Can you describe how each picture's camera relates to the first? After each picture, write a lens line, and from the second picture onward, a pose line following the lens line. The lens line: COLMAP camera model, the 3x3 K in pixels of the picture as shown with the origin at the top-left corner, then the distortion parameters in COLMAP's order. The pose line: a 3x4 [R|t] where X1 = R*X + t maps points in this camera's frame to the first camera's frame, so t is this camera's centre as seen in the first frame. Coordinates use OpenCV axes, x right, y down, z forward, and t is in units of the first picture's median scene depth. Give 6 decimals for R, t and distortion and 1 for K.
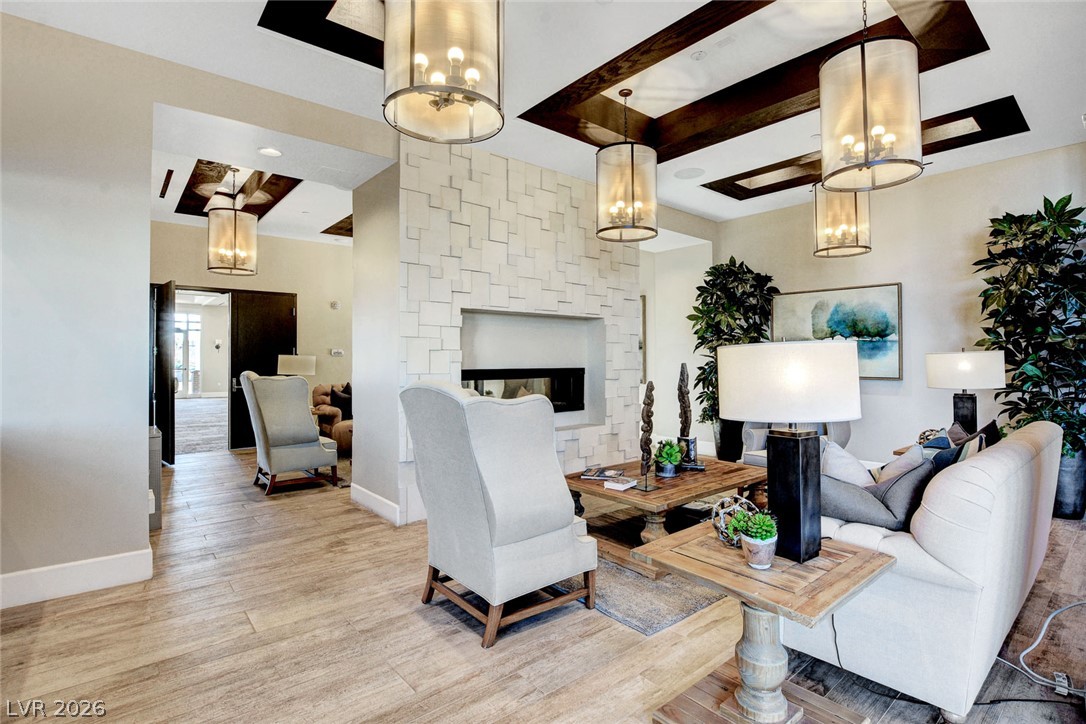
lens RADIAL K [[487.1, 0, 544.0], [0, 487.1, 353.5], [0, 0, 1]] dist [-0.008599, -0.000468]
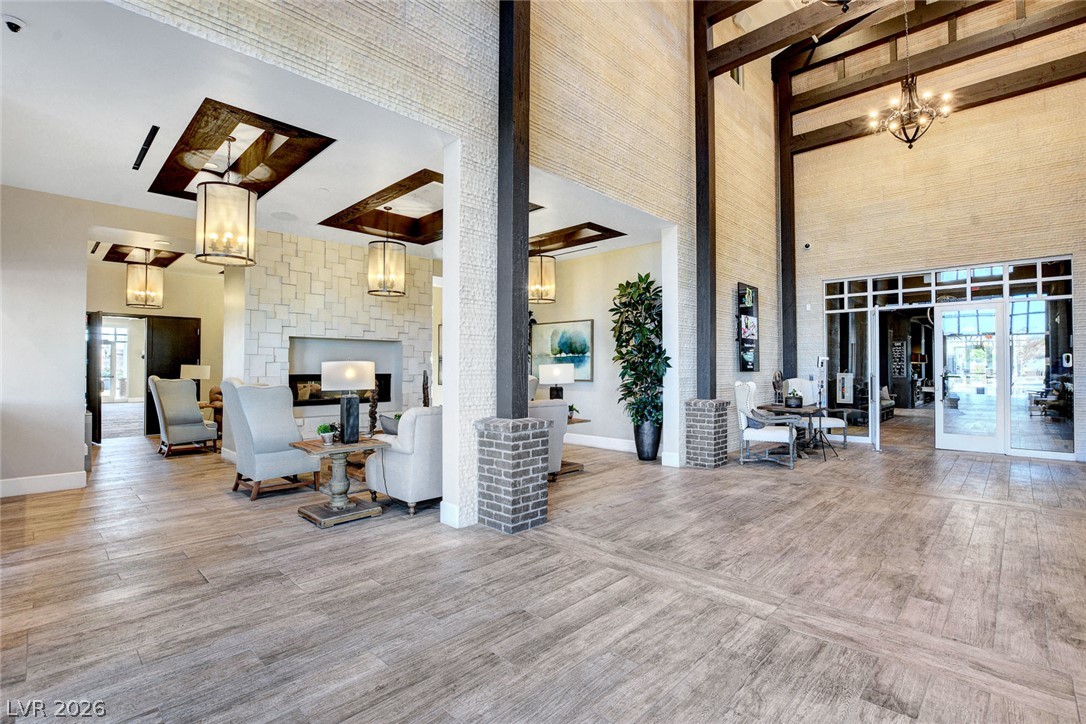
lens RADIAL K [[498.1, 0, 543.0], [0, 498.1, 362.0], [0, 0, 1]] dist [-0.000041, 0.000283]
pose [[0.997499, 0.001484, 0.070663, 0.461821], [-0.001432, 0.999999, -0.000788, -0.006438], [-0.070664, 0.000685, 0.997500, -0.593840]]
